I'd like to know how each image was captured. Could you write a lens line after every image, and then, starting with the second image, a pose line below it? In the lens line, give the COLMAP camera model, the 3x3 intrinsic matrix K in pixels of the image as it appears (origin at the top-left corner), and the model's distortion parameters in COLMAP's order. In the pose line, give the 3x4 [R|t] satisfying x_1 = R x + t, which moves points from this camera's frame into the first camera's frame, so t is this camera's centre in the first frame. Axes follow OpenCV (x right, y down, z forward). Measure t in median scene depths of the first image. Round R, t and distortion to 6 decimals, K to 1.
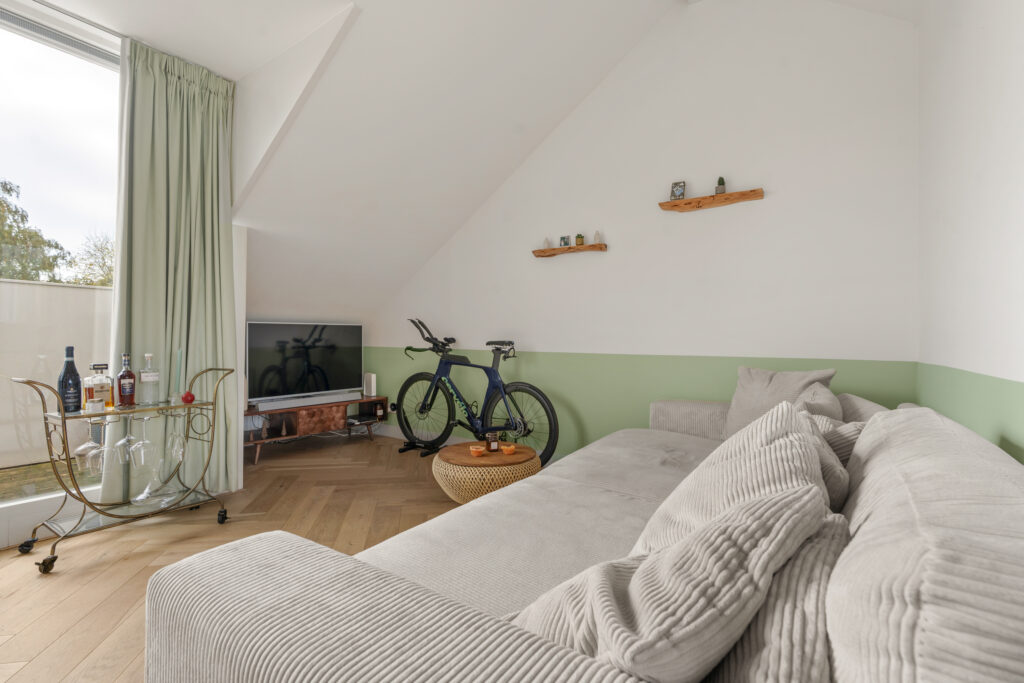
lens RADIAL K [[465.5, 0, 504.0], [0, 465.5, 335.7], [0, 0, 1]] dist [-0.007907, 0.000678]
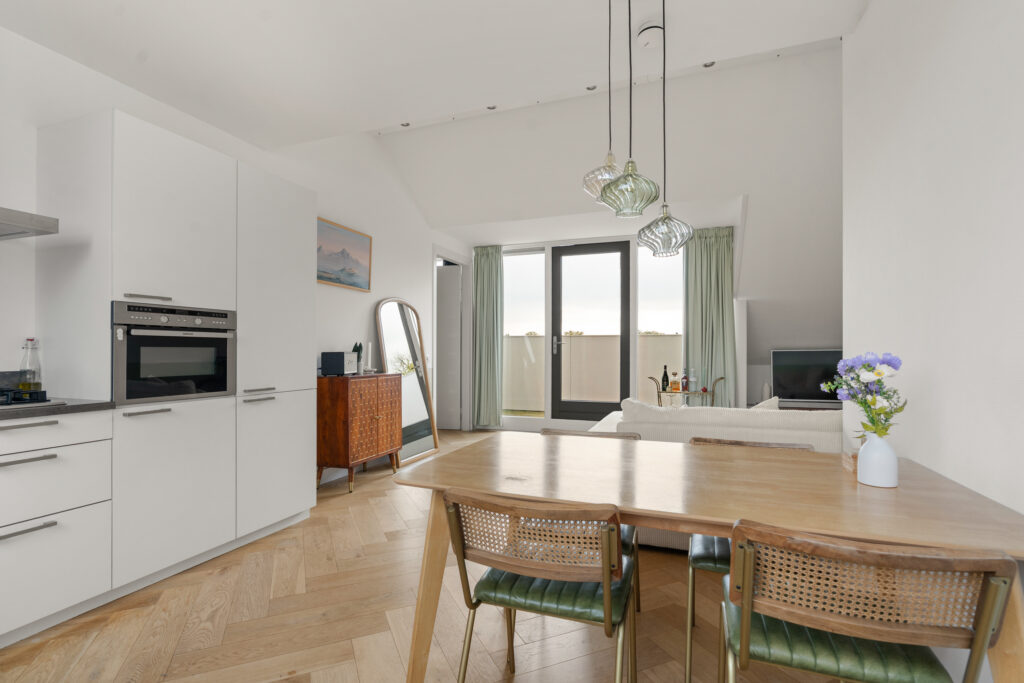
lens RADIAL K [[479.2, 0, 513.1], [0, 479.2, 349.8], [0, 0, 1]] dist [-0.009350, 0.001212]
pose [[0.251952, -0.011211, -0.967675, 0.831772], [0.010237, 0.999908, -0.008919, -0.028236], [0.967686, -0.007659, 0.252043, -0.281033]]
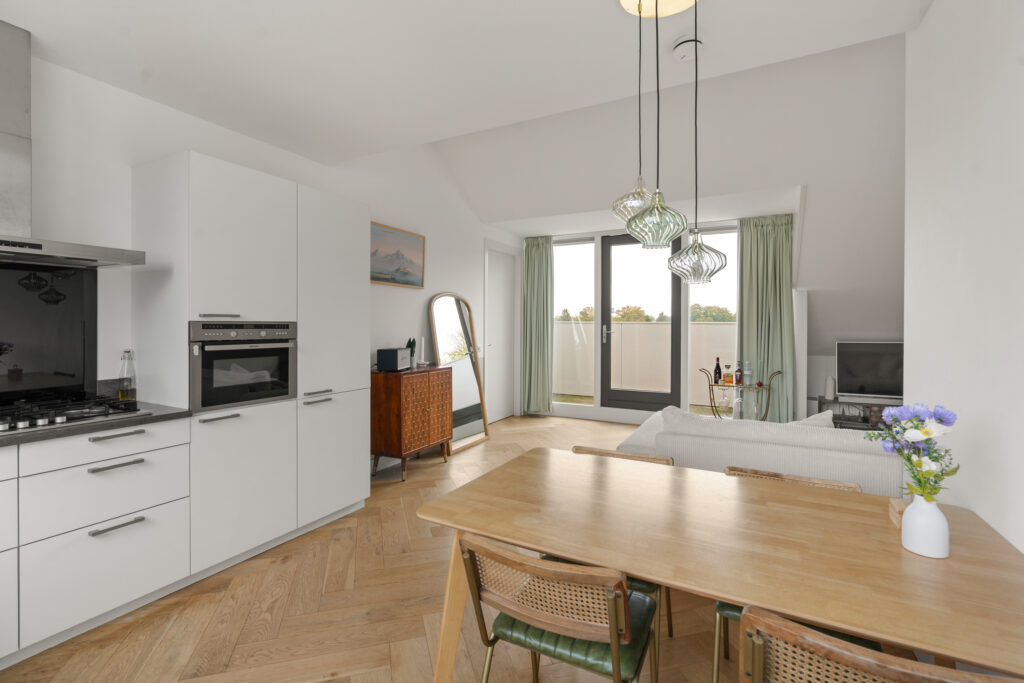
lens RADIAL K [[465.5, 0, 508.9], [0, 465.5, 328.3], [0, 0, 1]] dist [-0.009332, 0.001626]
pose [[0.122397, -0.002199, -0.992479, 0.834581], [0.007717, 0.999969, -0.001264, -0.081309], [0.992451, -0.007504, 0.122410, -0.250284]]
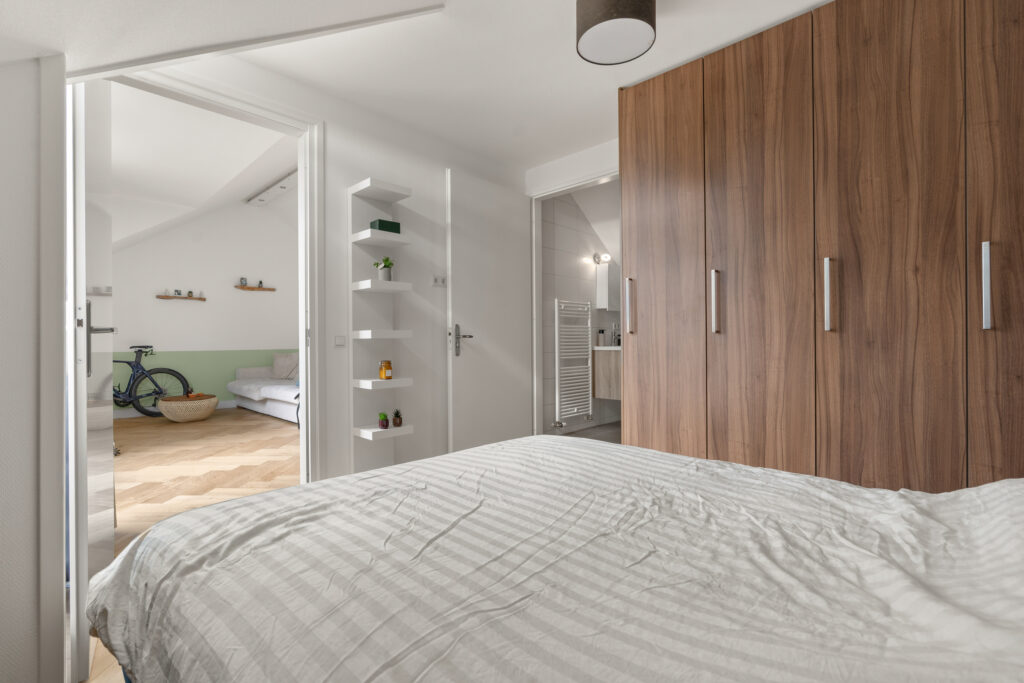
lens RADIAL K [[464.1, 0, 505.7], [0, 464.1, 341.6], [0, 0, 1]] dist [-0.002597, 0.001025]
pose [[0.157796, -0.012154, 0.987397, -1.491965], [-0.001958, 0.999918, 0.012621, -0.028699], [-0.987470, -0.003925, 0.157760, -0.604908]]
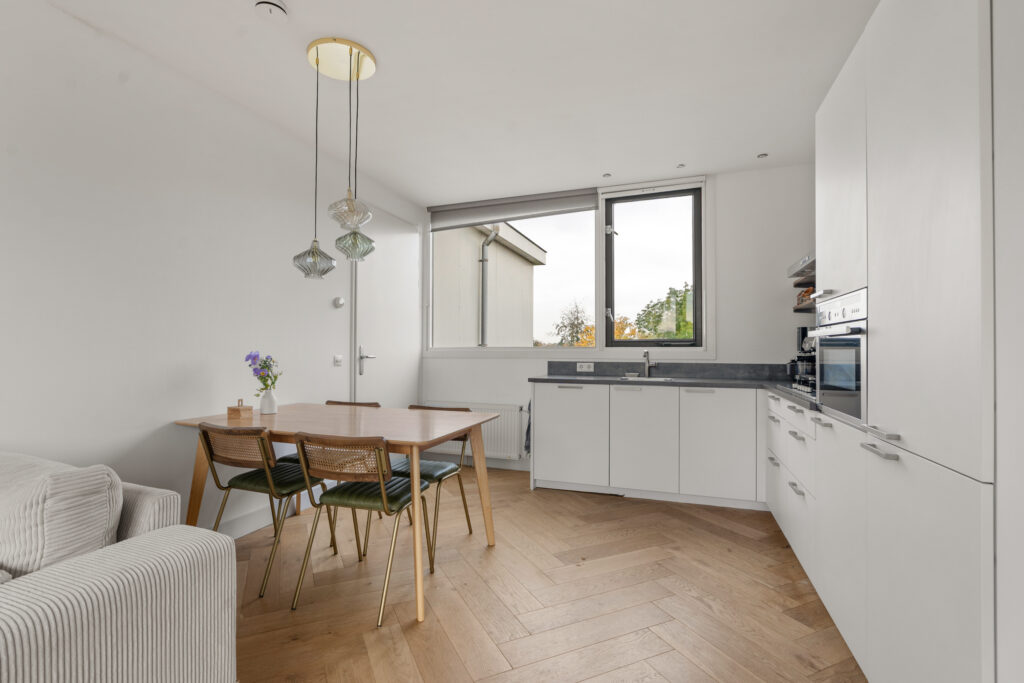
lens RADIAL K [[473.8, 0, 501.6], [0, 473.8, 346.0], [0, 0, 1]] dist [-0.006084, 0.000320]
pose [[-0.253925, -0.002786, 0.967220, -0.264865], [-0.016015, 0.999871, -0.001324, -0.038811], [-0.967091, -0.015826, -0.253937, -0.093542]]
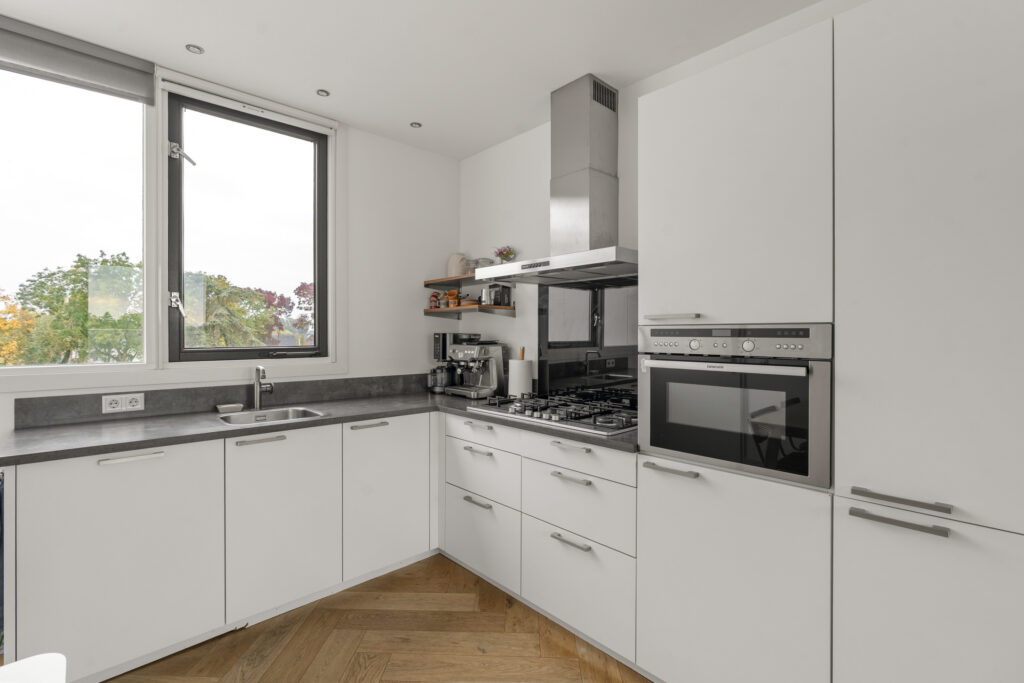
lens RADIAL K [[465.5, 0, 504.0], [0, 465.5, 335.7], [0, 0, 1]] dist [-0.007907, 0.000678]
pose [[-0.977720, -0.013084, 0.209507, 0.212311], [-0.014335, 0.999887, -0.004454, -0.080634], [-0.209425, -0.007358, -0.977797, -0.116501]]
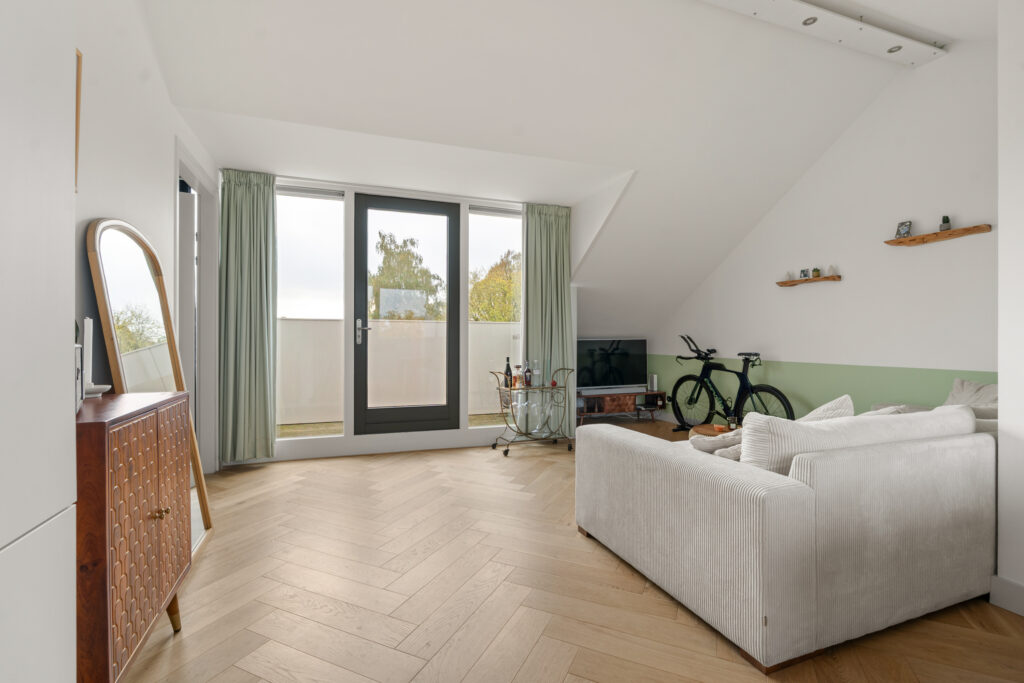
lens RADIAL K [[462.8, 0, 507.5], [0, 462.8, 339.2], [0, 0, 1]] dist [-0.010951, 0.005907]
pose [[0.822283, -0.009030, -0.569007, 0.173892], [0.011882, 0.999929, 0.001302, -0.036842], [0.568954, -0.007832, 0.822332, -0.462978]]
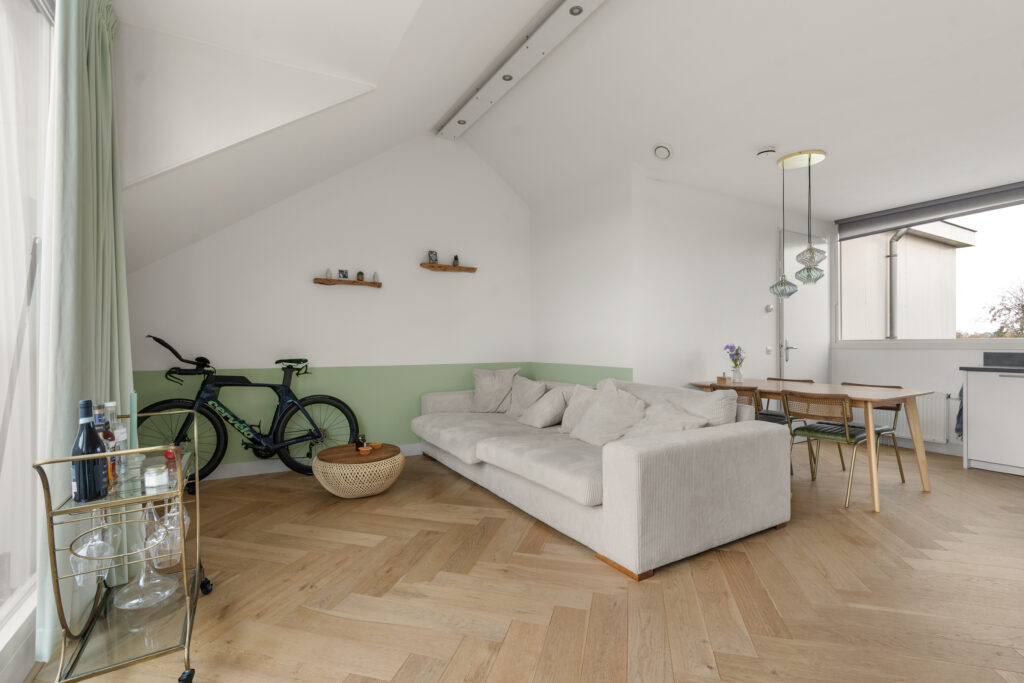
lens RADIAL K [[464.1, 0, 505.7], [0, 464.1, 341.6], [0, 0, 1]] dist [-0.002597, 0.001025]
pose [[0.422051, -0.007591, 0.906540, -0.761770], [-0.002651, 0.999950, 0.009607, -0.040265], [-0.906568, -0.006458, 0.422010, 0.110305]]
